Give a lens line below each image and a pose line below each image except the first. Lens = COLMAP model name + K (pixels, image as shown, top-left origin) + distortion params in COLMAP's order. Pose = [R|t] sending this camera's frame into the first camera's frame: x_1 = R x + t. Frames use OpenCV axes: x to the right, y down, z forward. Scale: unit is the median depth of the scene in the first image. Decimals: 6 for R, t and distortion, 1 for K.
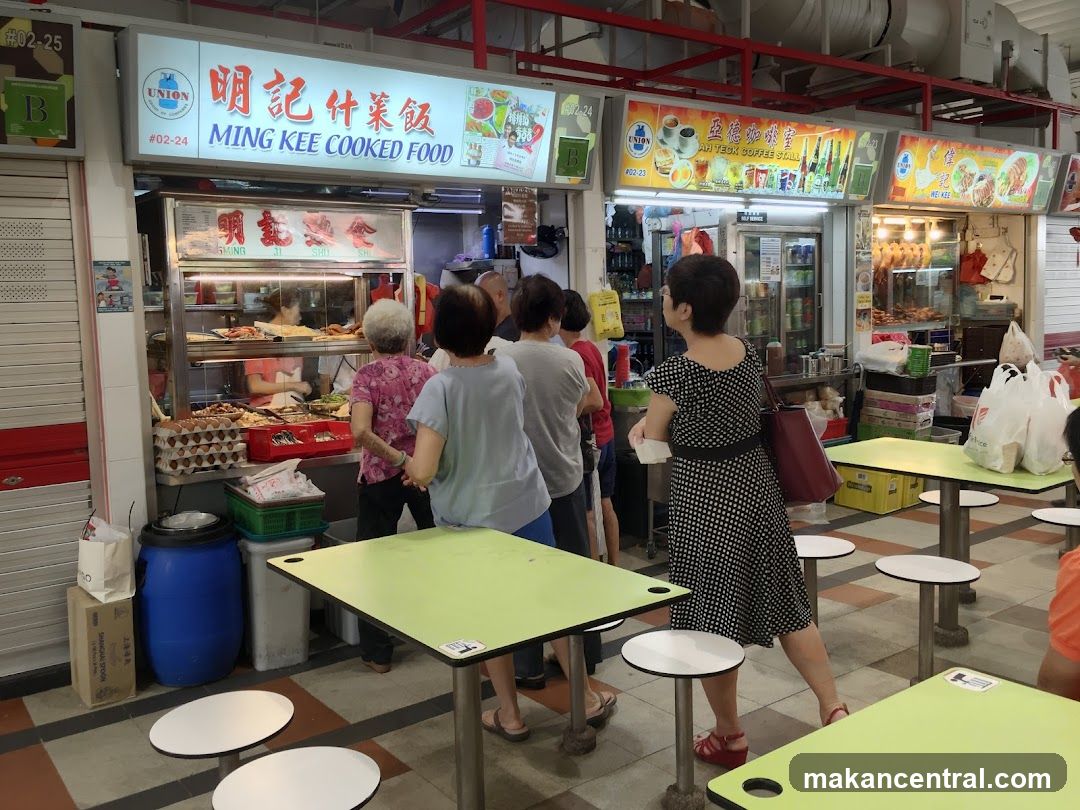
lens RADIAL K [[942.8, 0, 530.7], [0, 942.8, 411.1], [0, 0, 1]] dist [0.041796, -0.027825]
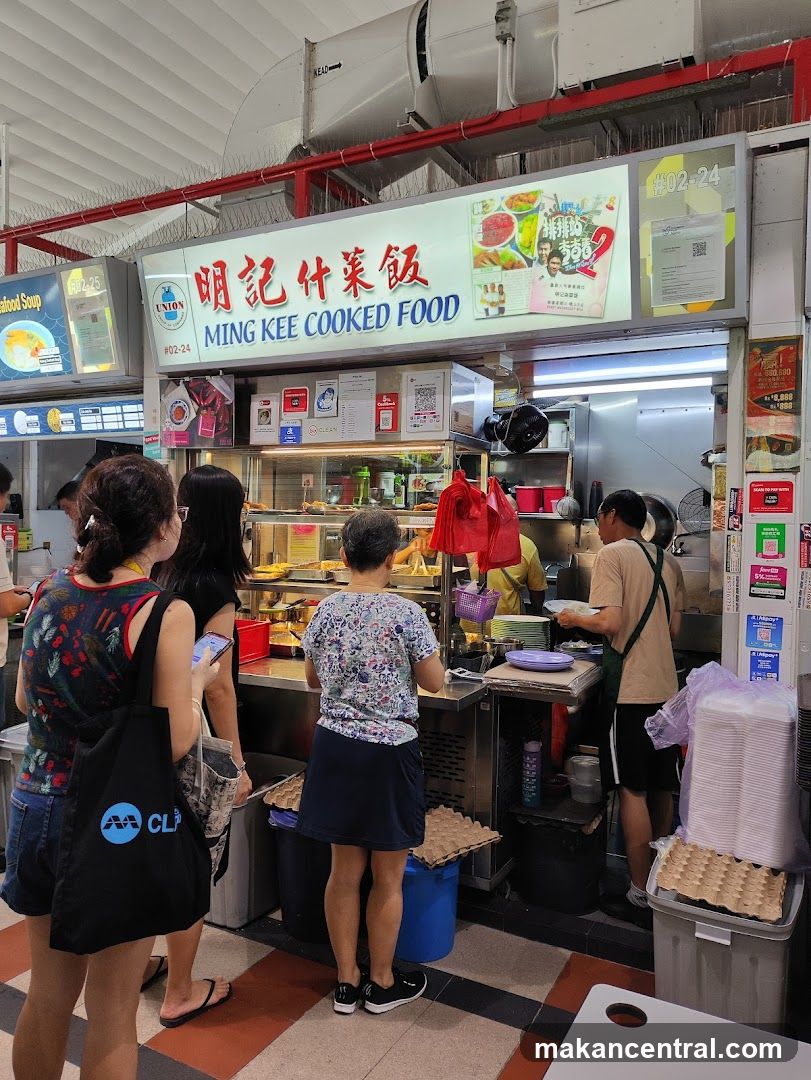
lens RADIAL K [[803.7, 0, 413.8], [0, 803.7, 541.4], [0, 0, 1]] dist [0.018773, 0.031122]
pose [[0.432291, 0.066257, -0.899297, 0.484807], [-0.127758, 0.991737, 0.011655, -0.106360], [0.892638, 0.109855, 0.437184, 0.772523]]
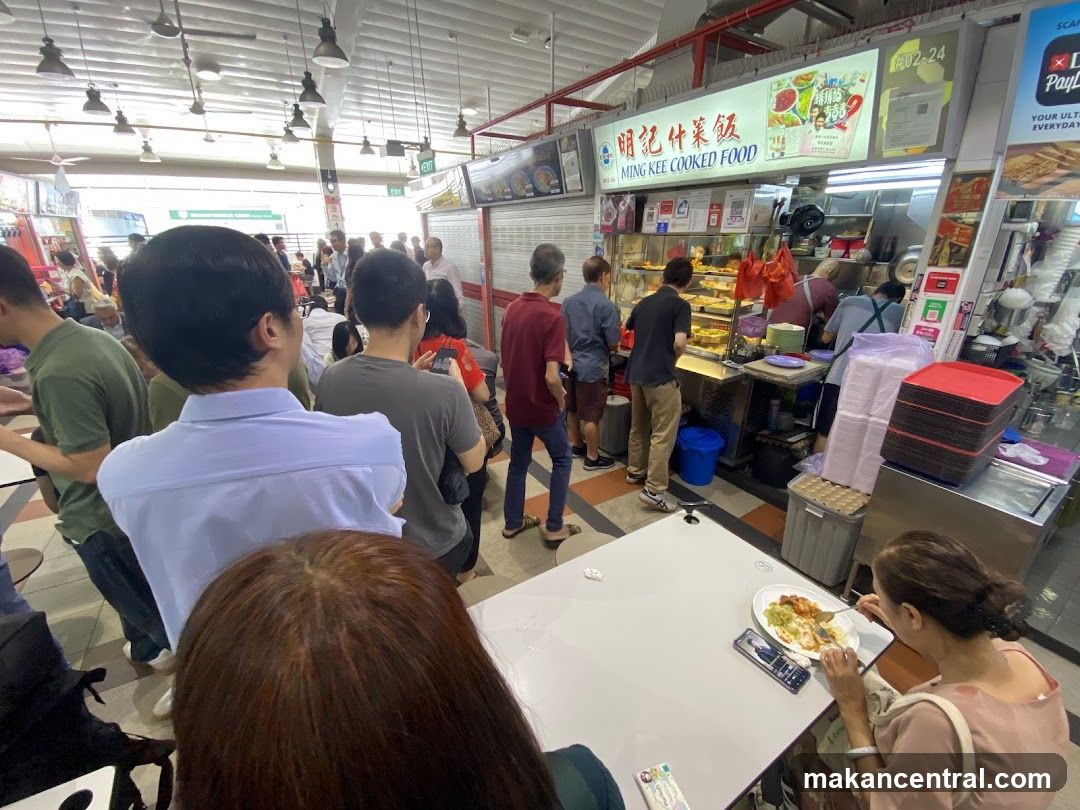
lens RADIAL K [[439.6, 0, 533.1], [0, 439.6, 404.5], [0, 0, 1]] dist [-0.002333, -0.008628]
pose [[-0.084474, 0.395889, -0.914405, 0.604888], [-0.099672, 0.909725, 0.403070, -0.188245], [0.991428, 0.125189, -0.037389, 0.832287]]
